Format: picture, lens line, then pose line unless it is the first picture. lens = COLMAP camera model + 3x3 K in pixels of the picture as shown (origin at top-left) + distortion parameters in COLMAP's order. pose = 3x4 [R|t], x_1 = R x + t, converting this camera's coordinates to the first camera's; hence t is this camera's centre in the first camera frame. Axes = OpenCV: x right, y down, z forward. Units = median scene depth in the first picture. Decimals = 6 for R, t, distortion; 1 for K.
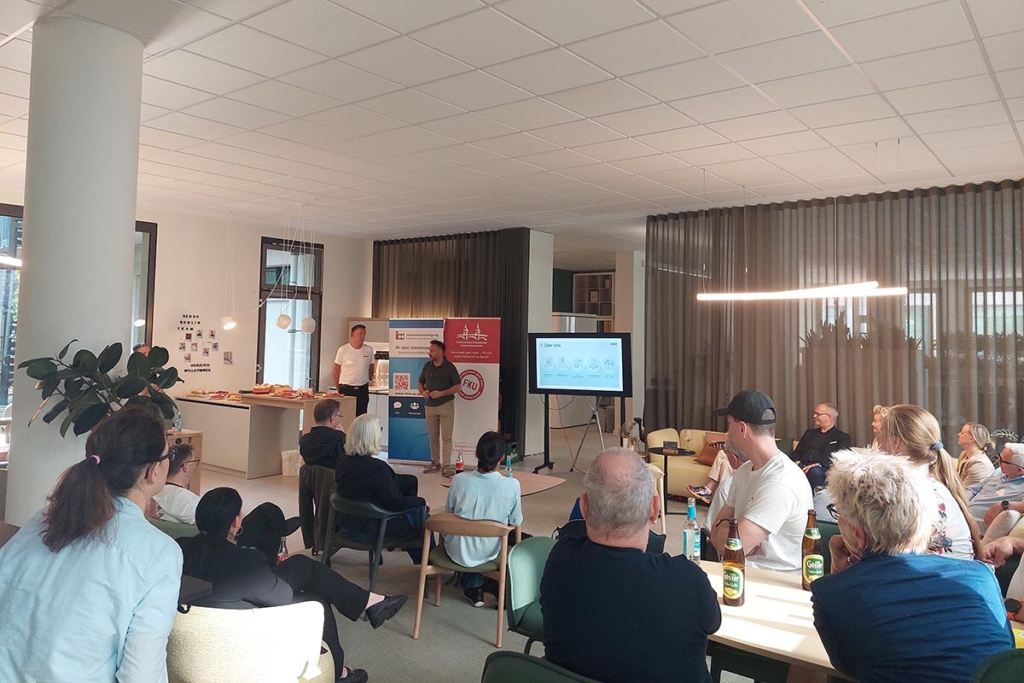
lens RADIAL K [[755.2, 0, 512.0], [0, 755.2, 341.5], [0, 0, 1]] dist [-0.004832, -0.000843]
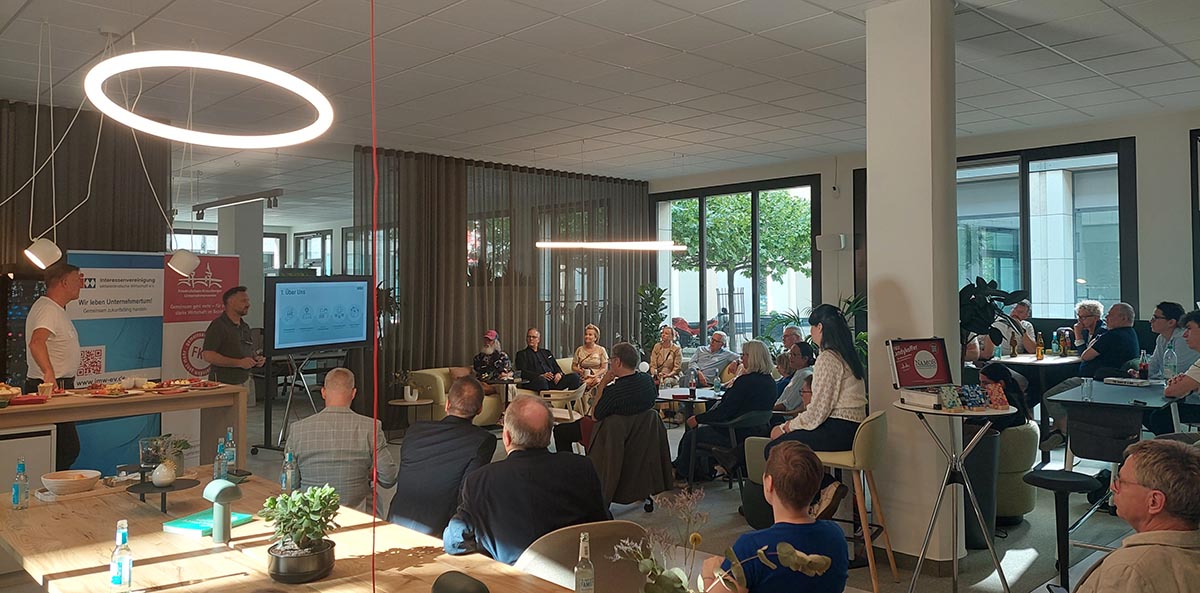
lens RADIAL K [[878.3, 0, 600.0], [0, 878.3, 296.5], [0, 0, 1]] dist [0.000164, 0.000424]
pose [[0.140015, -0.026238, 0.989802, -0.798113], [0.012334, 0.999617, 0.024753, -0.008702], [-0.990073, 0.008742, 0.140285, 0.544254]]
